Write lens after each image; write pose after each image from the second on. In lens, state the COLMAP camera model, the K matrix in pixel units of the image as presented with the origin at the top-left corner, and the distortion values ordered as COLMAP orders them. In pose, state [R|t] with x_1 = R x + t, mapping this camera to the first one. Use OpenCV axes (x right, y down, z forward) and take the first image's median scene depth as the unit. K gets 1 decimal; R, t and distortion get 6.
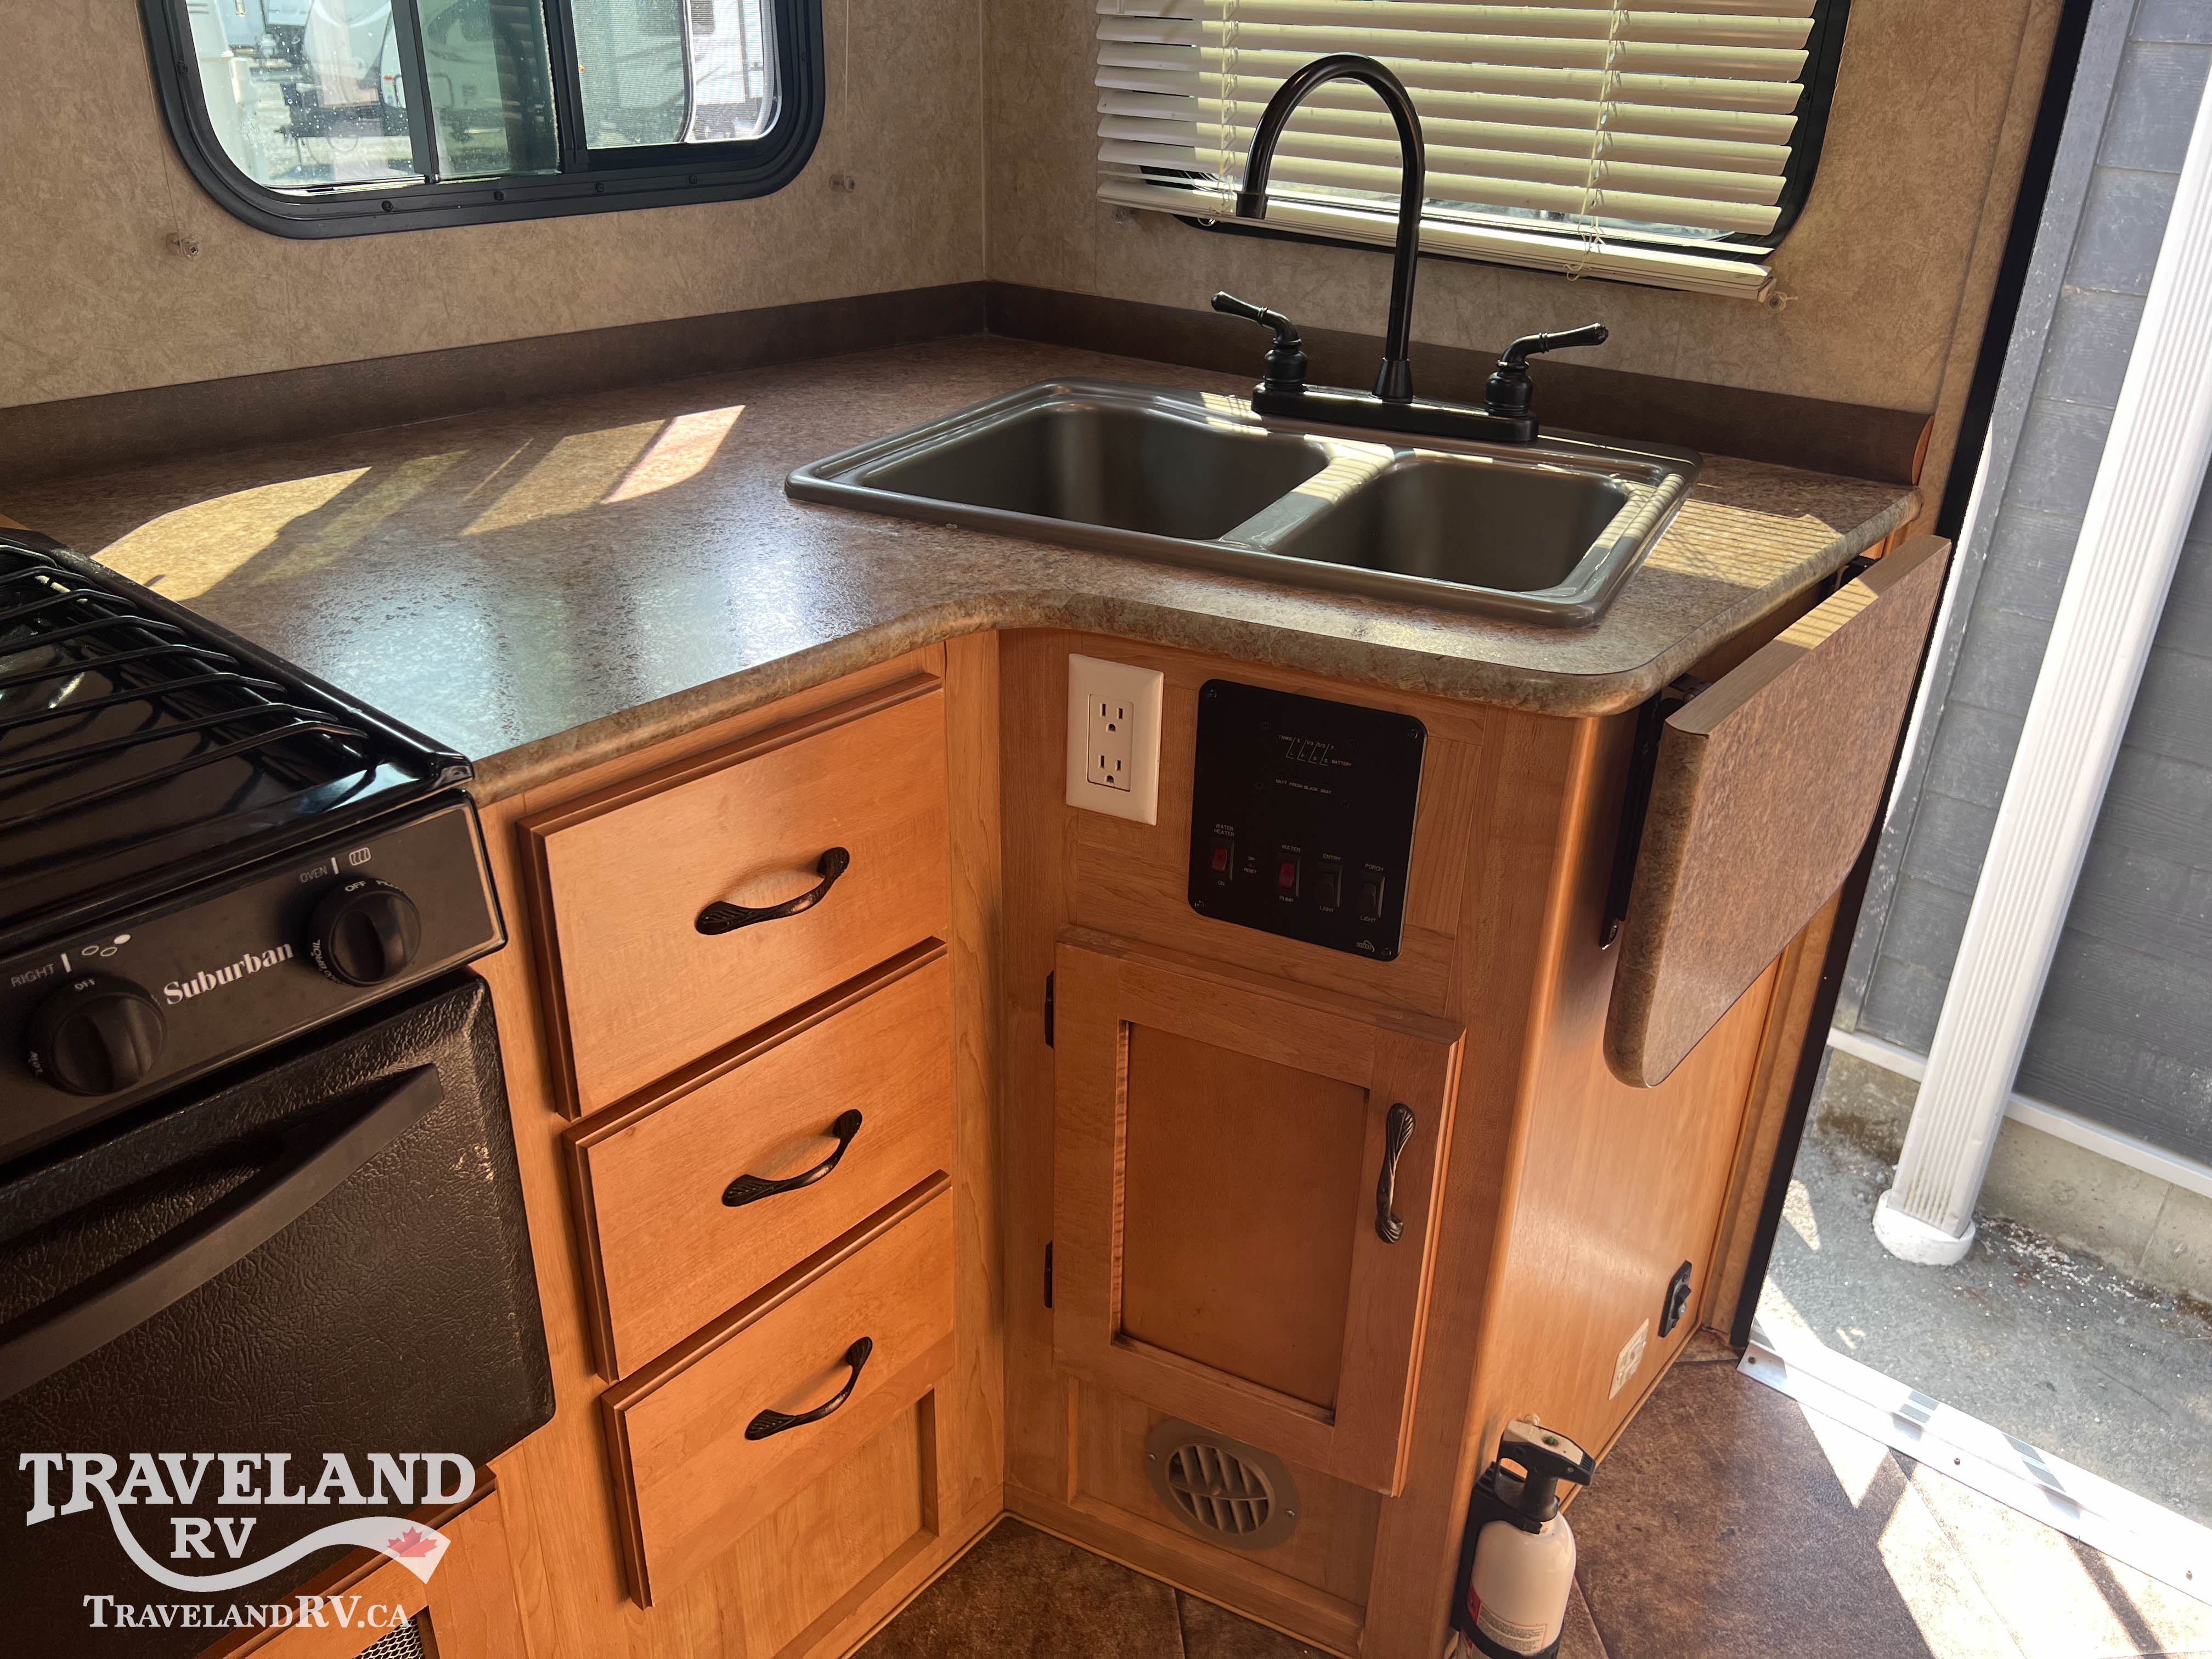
lens RADIAL K [[1666.1, 0, 1095.0], [0, 1666.1, 816.7], [0, 0, 1]] dist [0.045907, -0.051159]
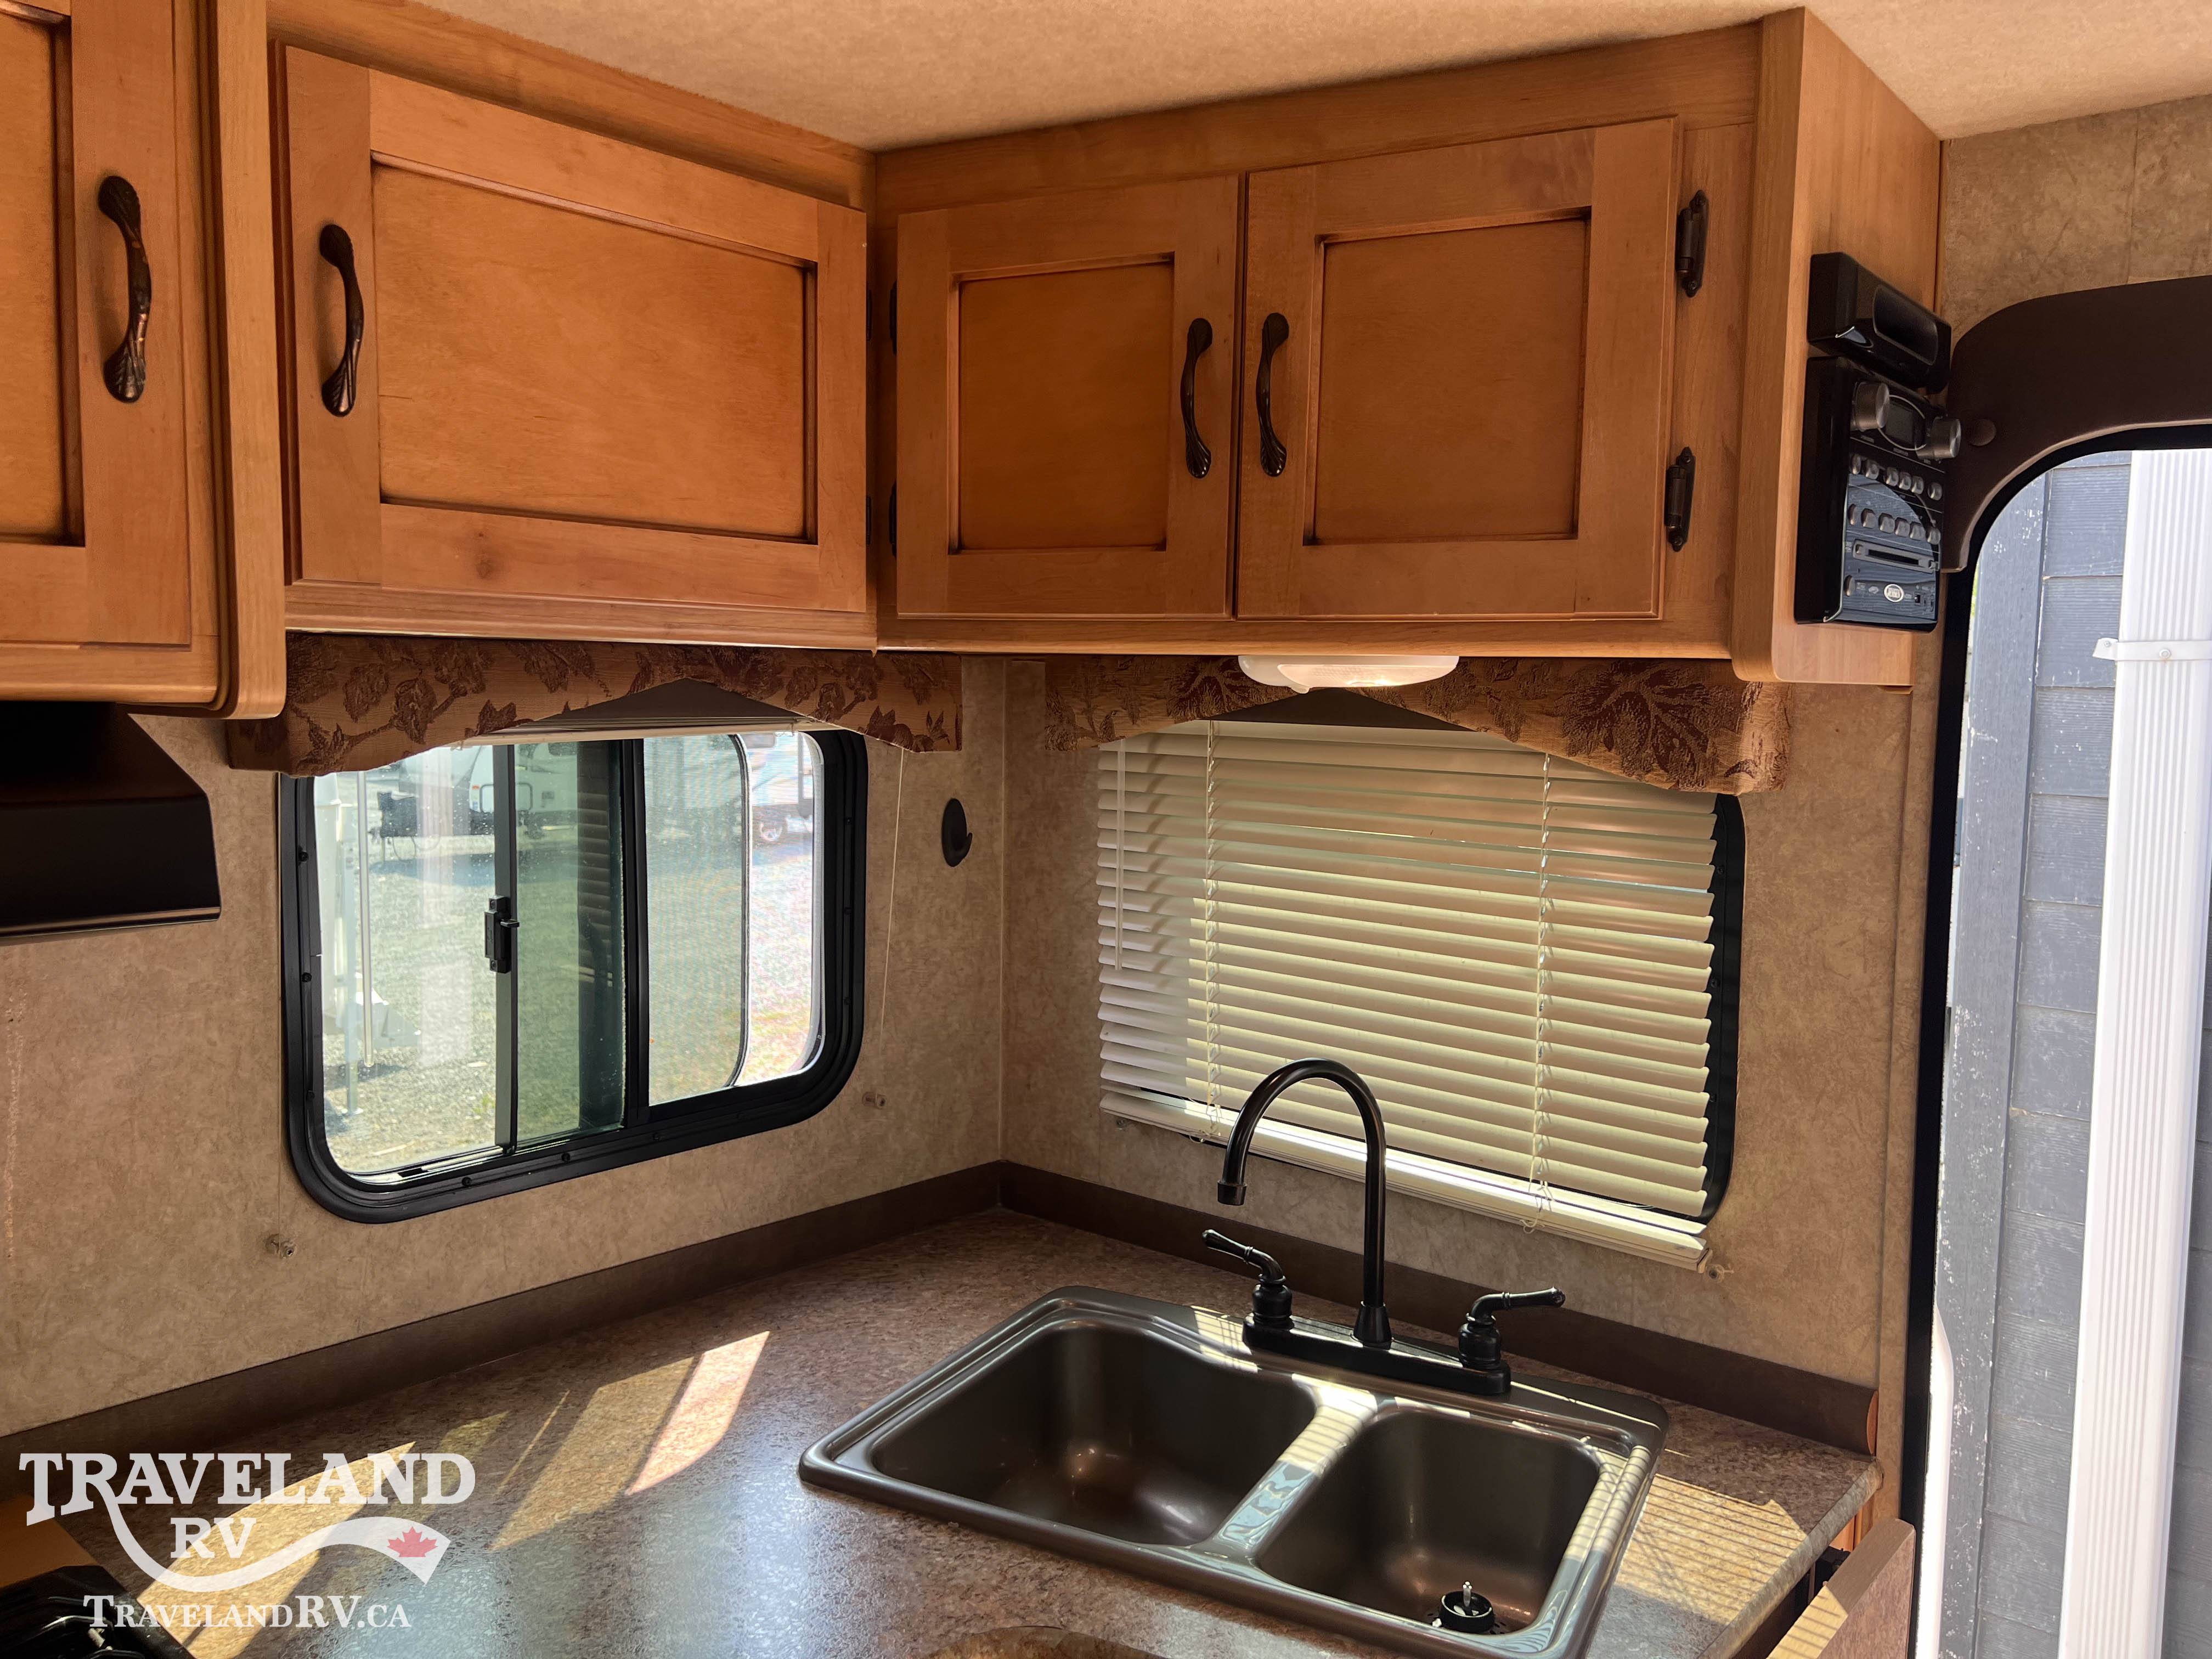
lens RADIAL K [[1659.3, 0, 1097.2], [0, 1659.3, 805.0], [0, 0, 1]] dist [0.055049, -0.063257]
pose [[0.999929, -0.002502, -0.011653, 0.016604], [-0.002111, 0.925058, -0.379819, -0.180763], [0.011730, 0.379817, 0.924987, -0.137031]]
